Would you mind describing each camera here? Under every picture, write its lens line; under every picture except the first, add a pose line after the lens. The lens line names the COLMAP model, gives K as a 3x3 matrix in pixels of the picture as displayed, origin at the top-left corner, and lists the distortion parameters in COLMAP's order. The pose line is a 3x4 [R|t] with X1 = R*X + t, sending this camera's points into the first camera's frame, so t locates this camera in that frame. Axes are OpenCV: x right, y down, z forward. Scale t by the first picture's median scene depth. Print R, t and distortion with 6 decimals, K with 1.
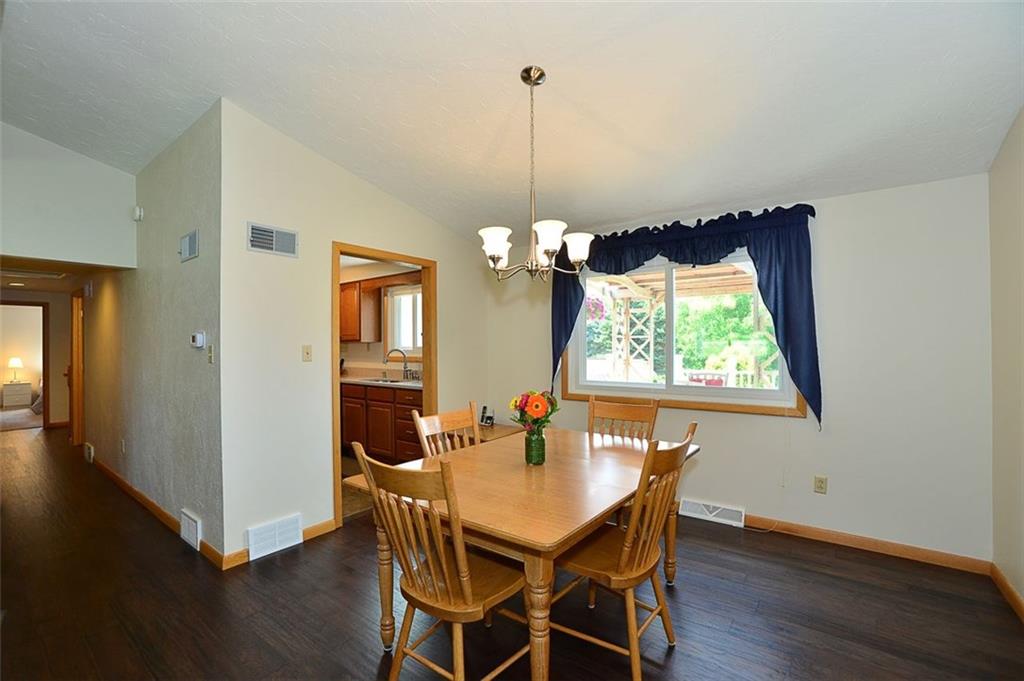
lens RADIAL K [[446.1, 0, 509.4], [0, 446.1, 339.8], [0, 0, 1]] dist [-0.000451, -0.000100]
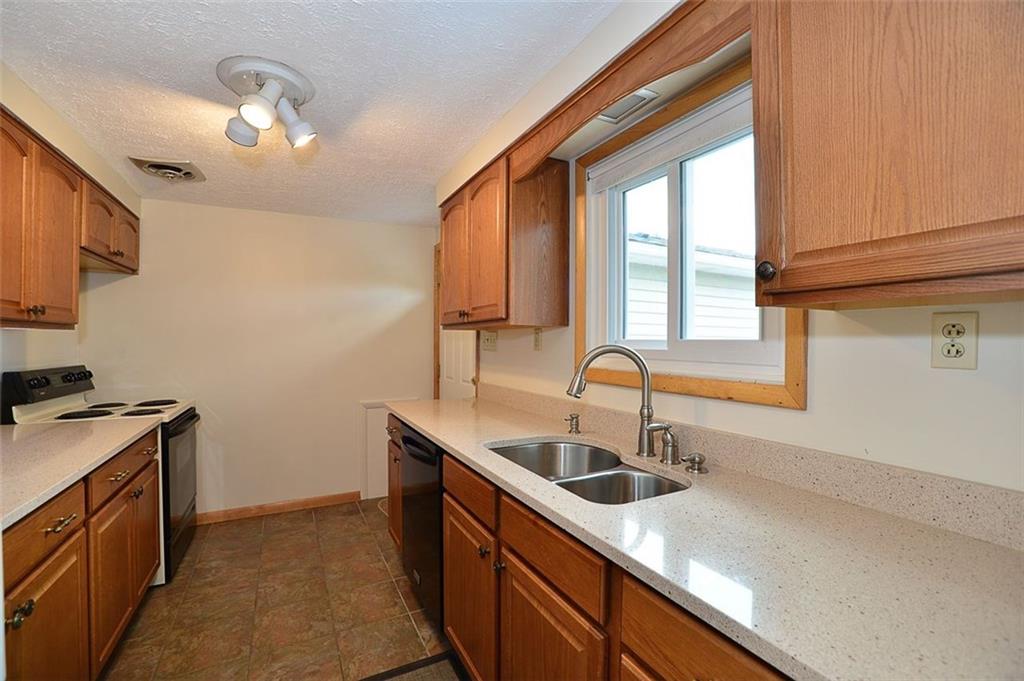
lens RADIAL K [[446.1, 0, 512.2], [0, 446.1, 342.7], [0, 0, 1]] dist [-0.000451, -0.000100]
pose [[0.908626, 0.005853, -0.417569, -0.185974], [-0.005828, 0.999982, 0.001335, 0.018539], [0.417569, 0.001221, 0.908644, 0.682329]]
